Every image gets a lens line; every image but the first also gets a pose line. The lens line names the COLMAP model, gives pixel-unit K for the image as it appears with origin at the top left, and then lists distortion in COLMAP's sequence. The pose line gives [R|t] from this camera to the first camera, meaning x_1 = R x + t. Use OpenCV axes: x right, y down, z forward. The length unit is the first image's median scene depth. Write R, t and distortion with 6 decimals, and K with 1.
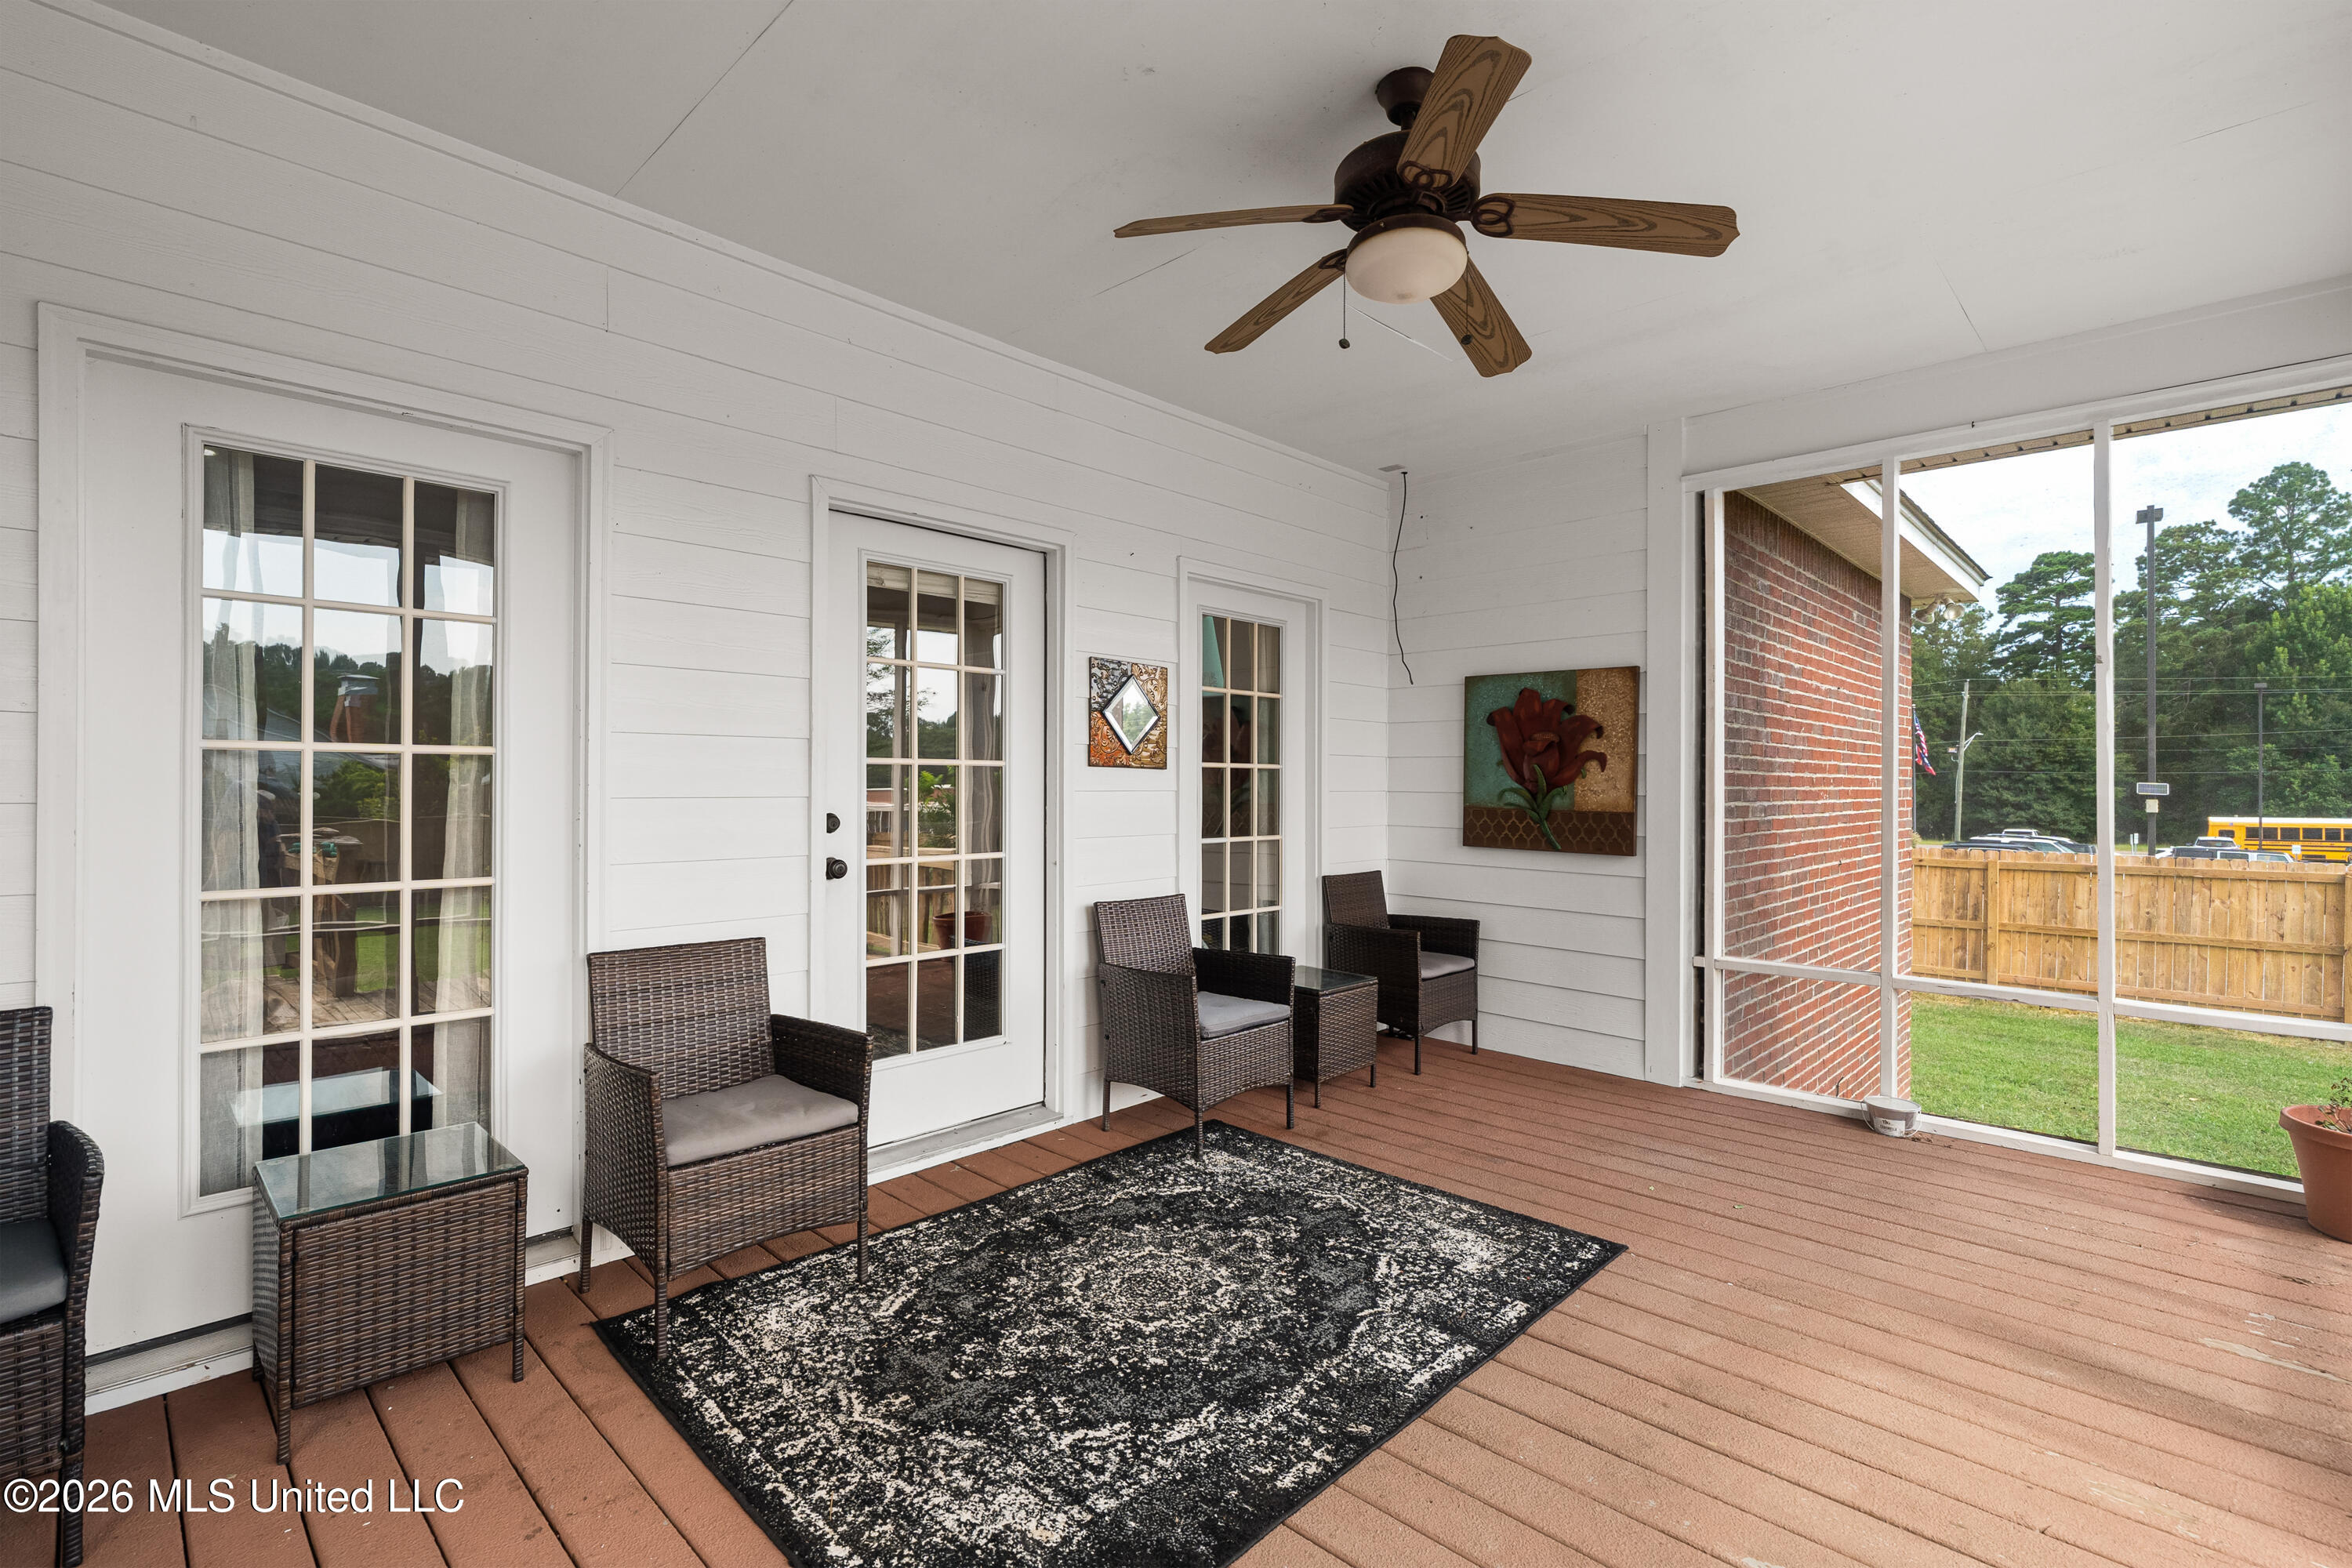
lens RADIAL K [[1079.4, 0, 1176.1], [0, 1079.4, 778.7], [0, 0, 1]] dist [0.003350, 0.000952]
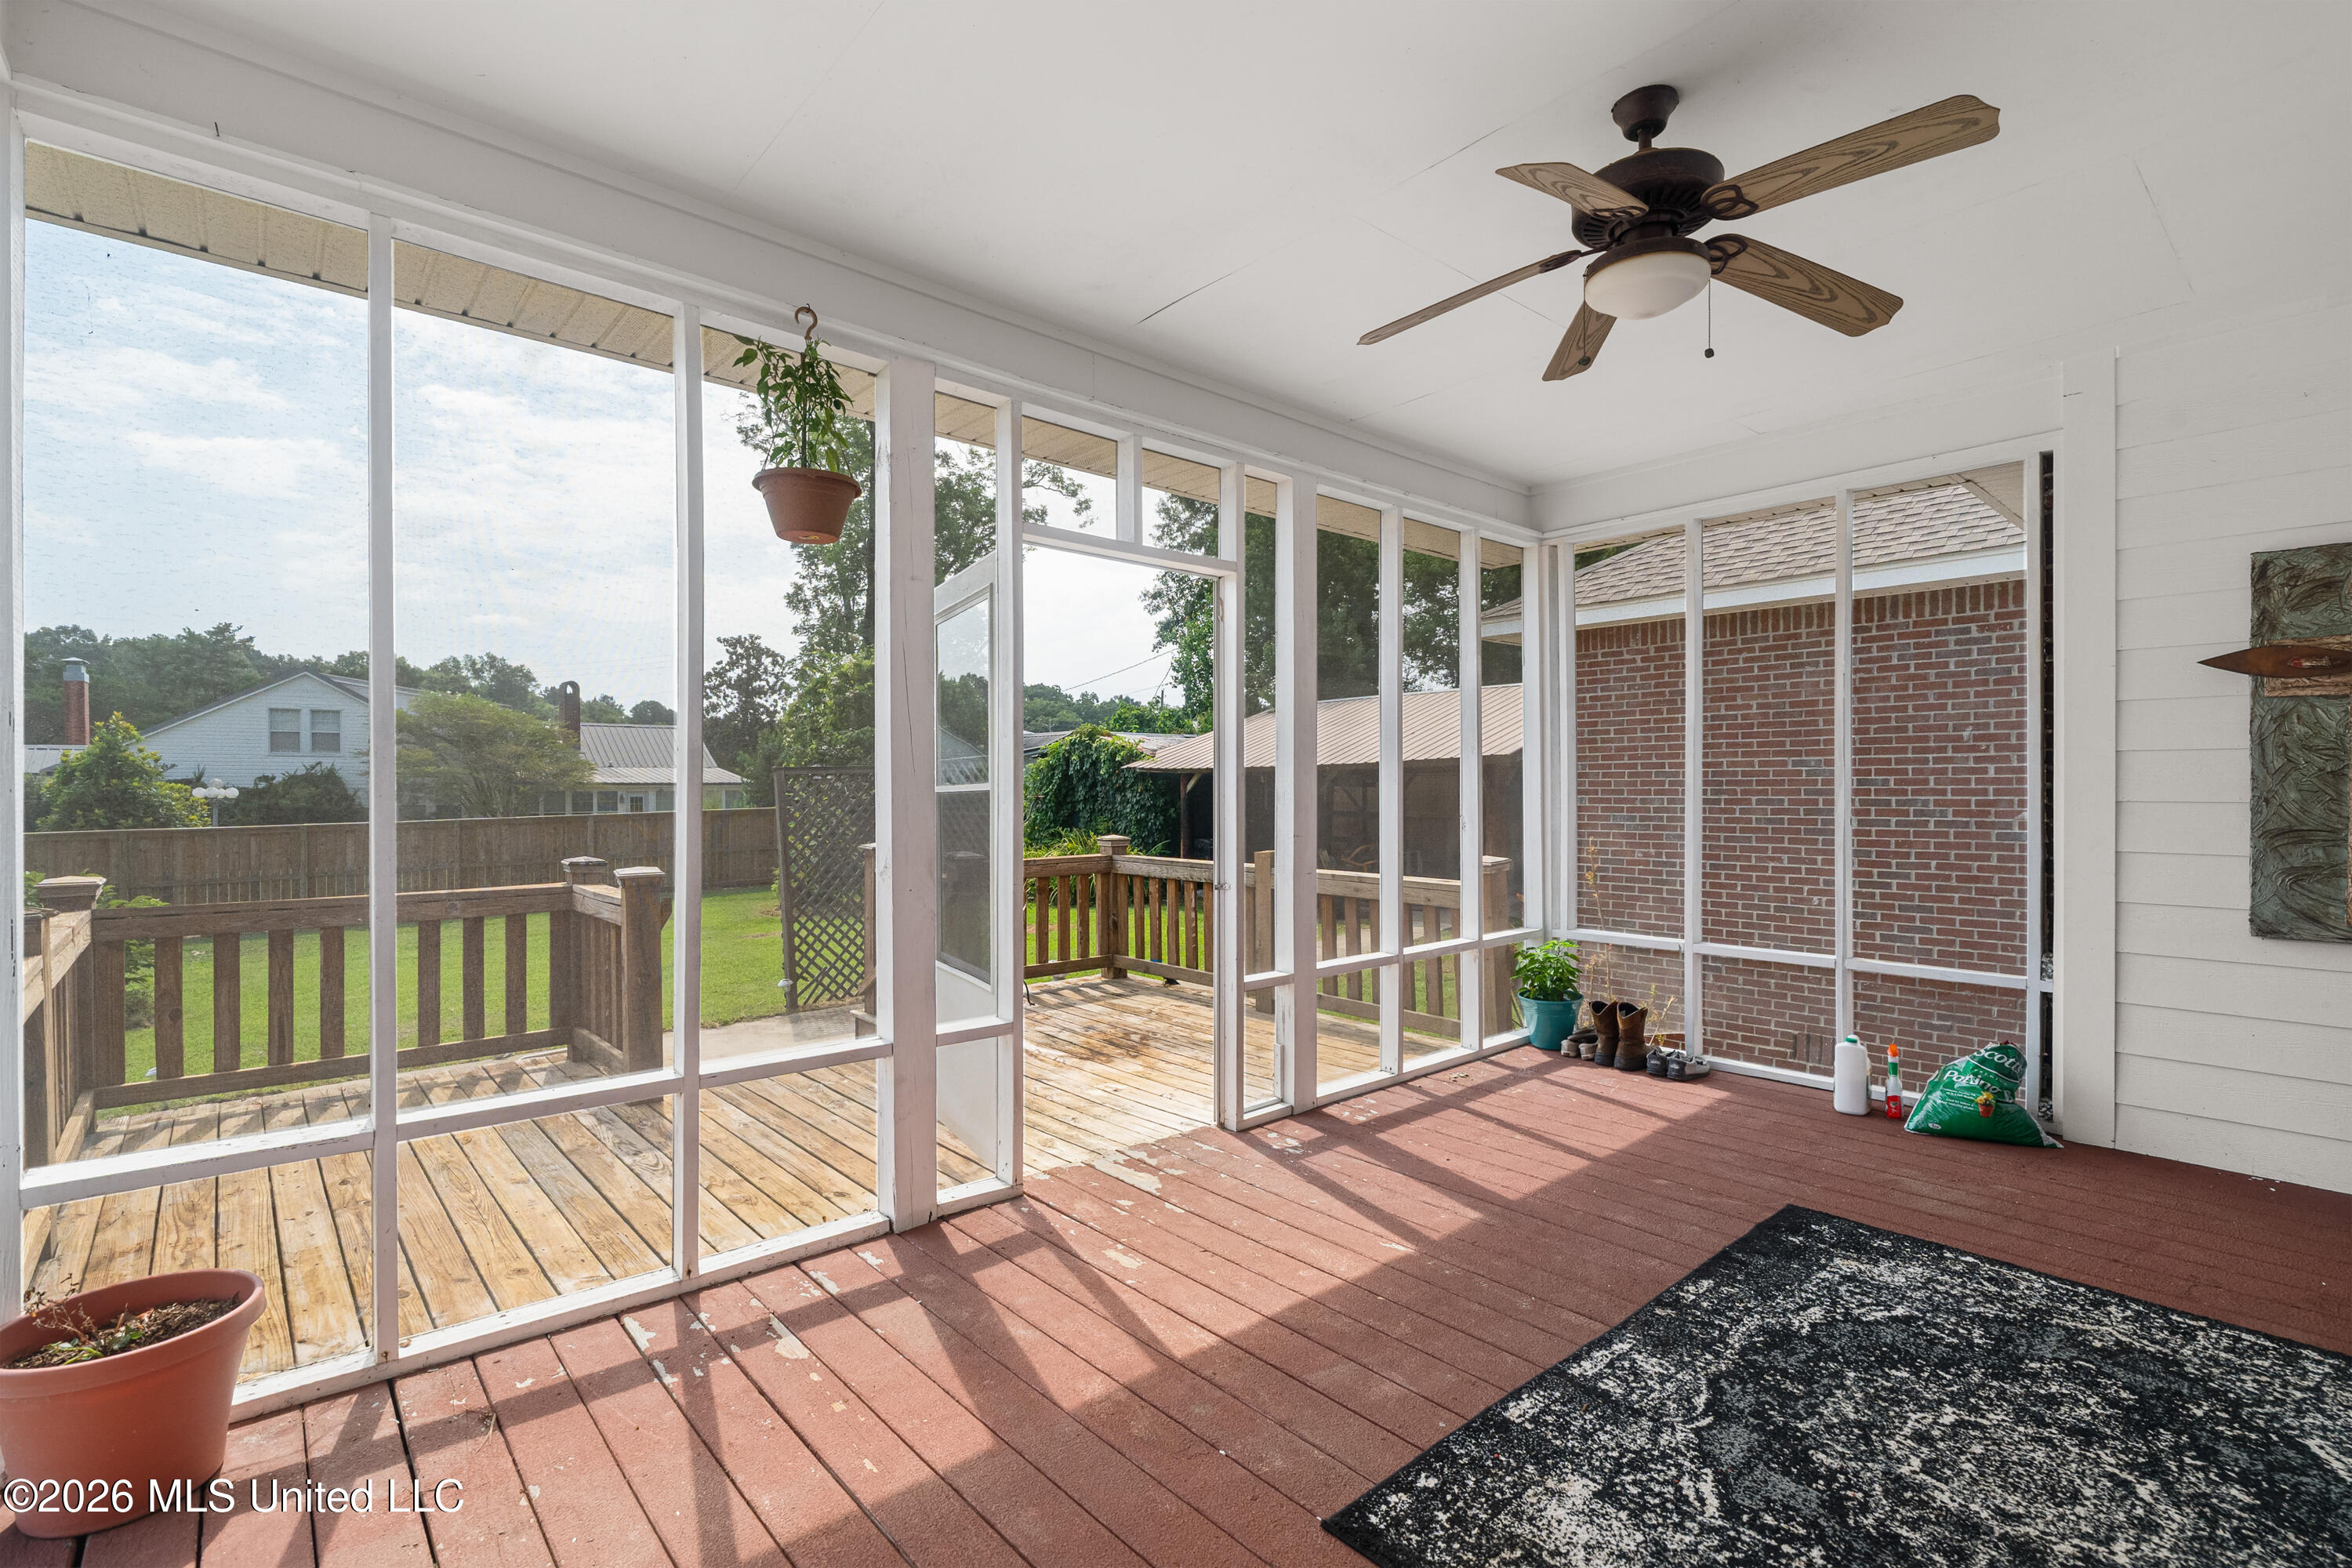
lens RADIAL K [[1079.4, 0, 1182.0], [0, 1079.4, 795.6], [0, 0, 1]] dist [0.003350, 0.000952]
pose [[-0.997325, -0.007624, 0.072697, 0.540261], [-0.007335, 0.999964, 0.004237, 0.010452], [-0.072727, 0.003692, -0.997345, 1.931081]]
